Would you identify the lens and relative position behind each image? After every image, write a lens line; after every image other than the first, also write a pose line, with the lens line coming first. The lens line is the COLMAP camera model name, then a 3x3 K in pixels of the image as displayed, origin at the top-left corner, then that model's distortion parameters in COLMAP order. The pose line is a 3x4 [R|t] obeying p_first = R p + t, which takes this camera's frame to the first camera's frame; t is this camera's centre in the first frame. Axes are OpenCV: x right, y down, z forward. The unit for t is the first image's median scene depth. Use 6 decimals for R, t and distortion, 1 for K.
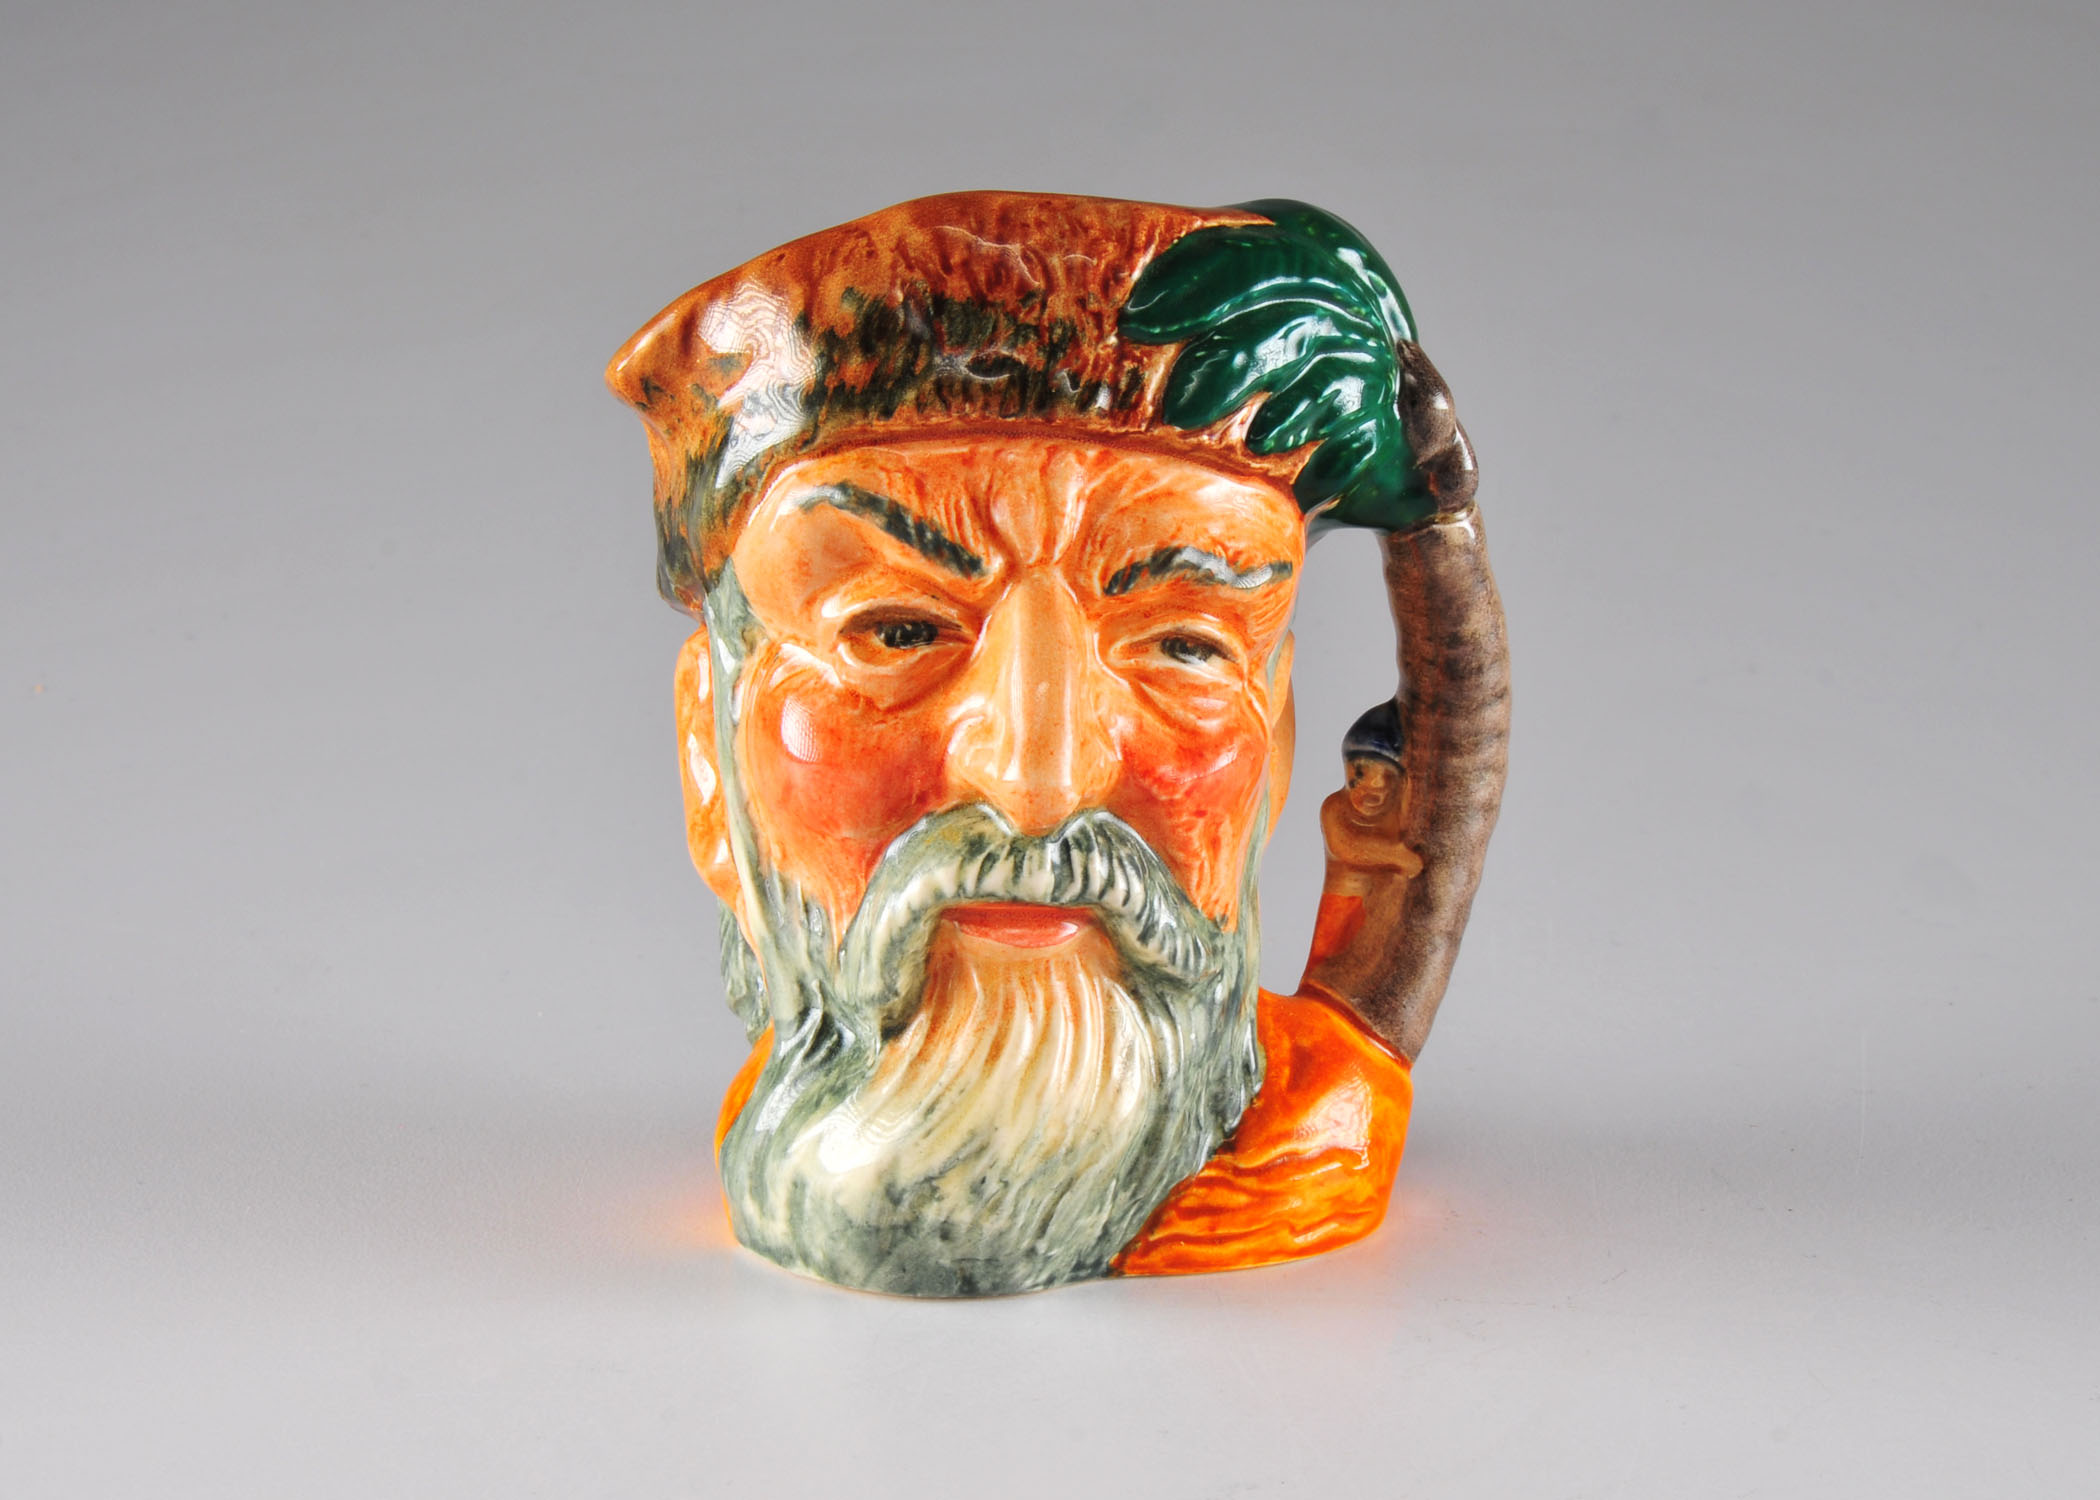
lens RADIAL K [[3833.6, 0, 1050.8], [0, 3833.6, 750.0], [0, 0, 1]] dist [0.003656, 0.000000]
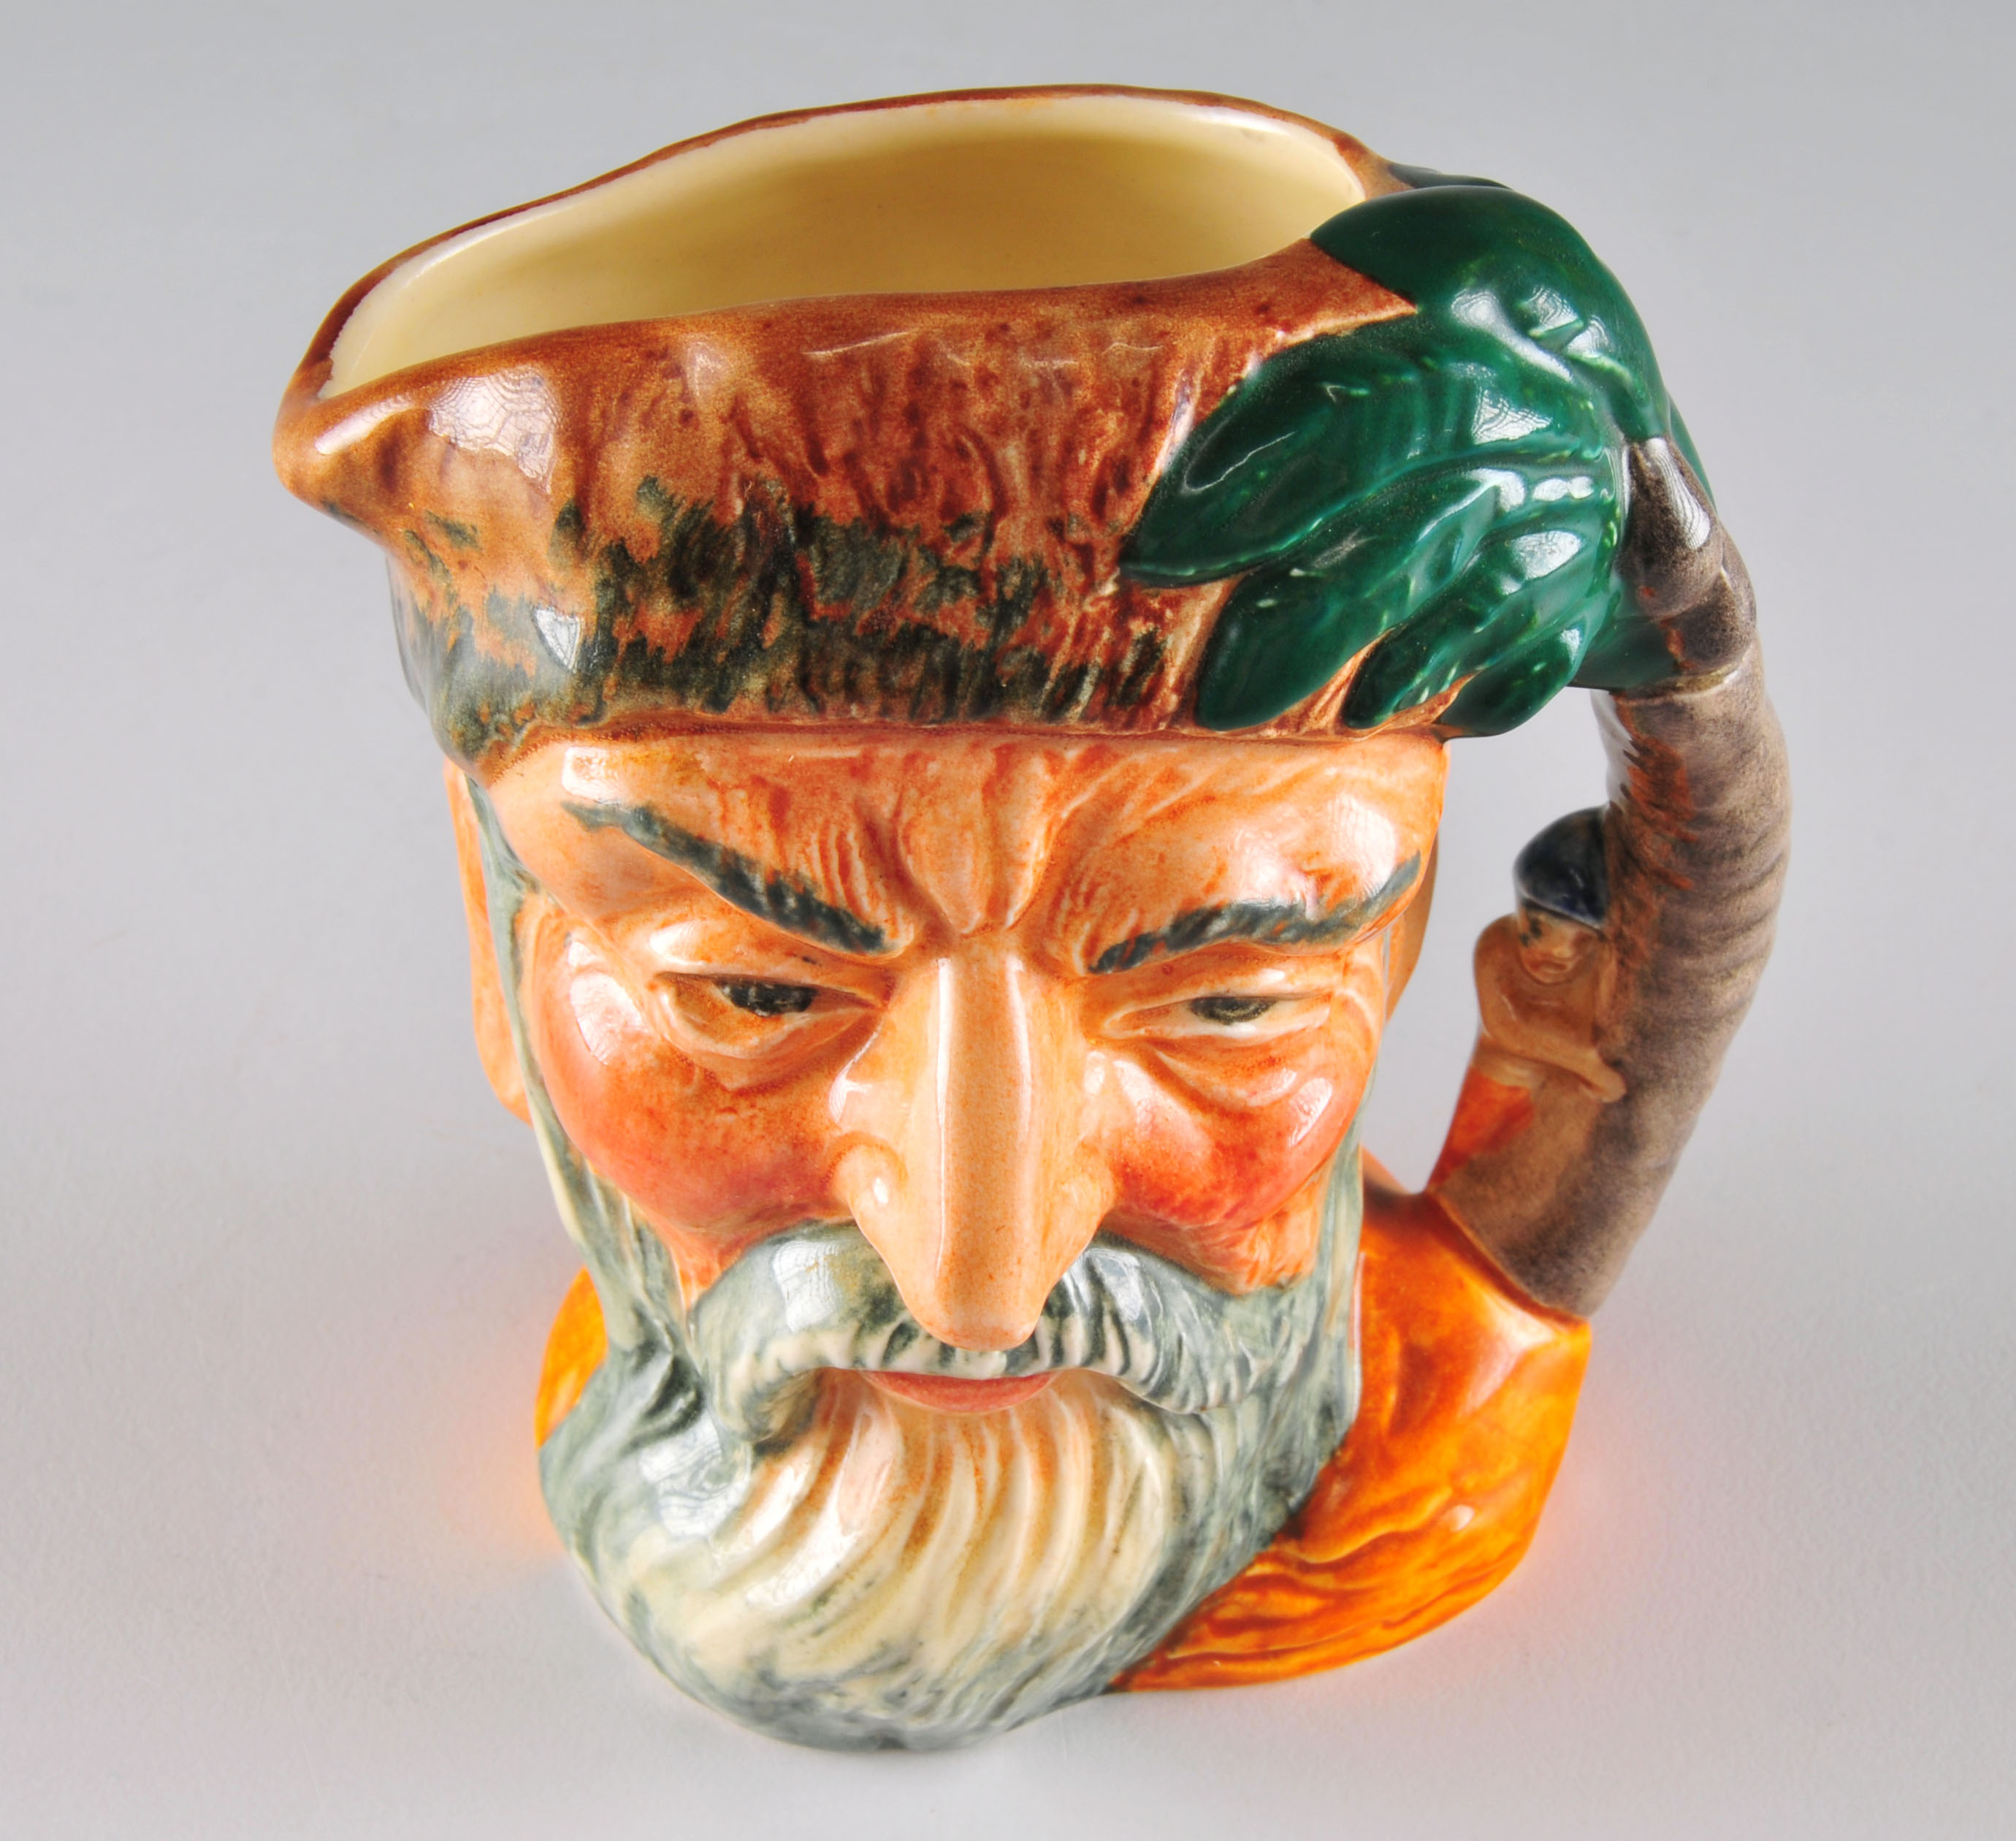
lens RADIAL K [[4378.5, 0, 1007.7], [0, 4378.5, 920.4], [0, 0, 1]] dist [-0.012680, 0.000000]
pose [[0.997575, 0.036955, -0.058974, 0.040022], [-0.007502, 0.899533, 0.436788, -0.337940], [0.069191, -0.435286, 0.897629, 0.386318]]
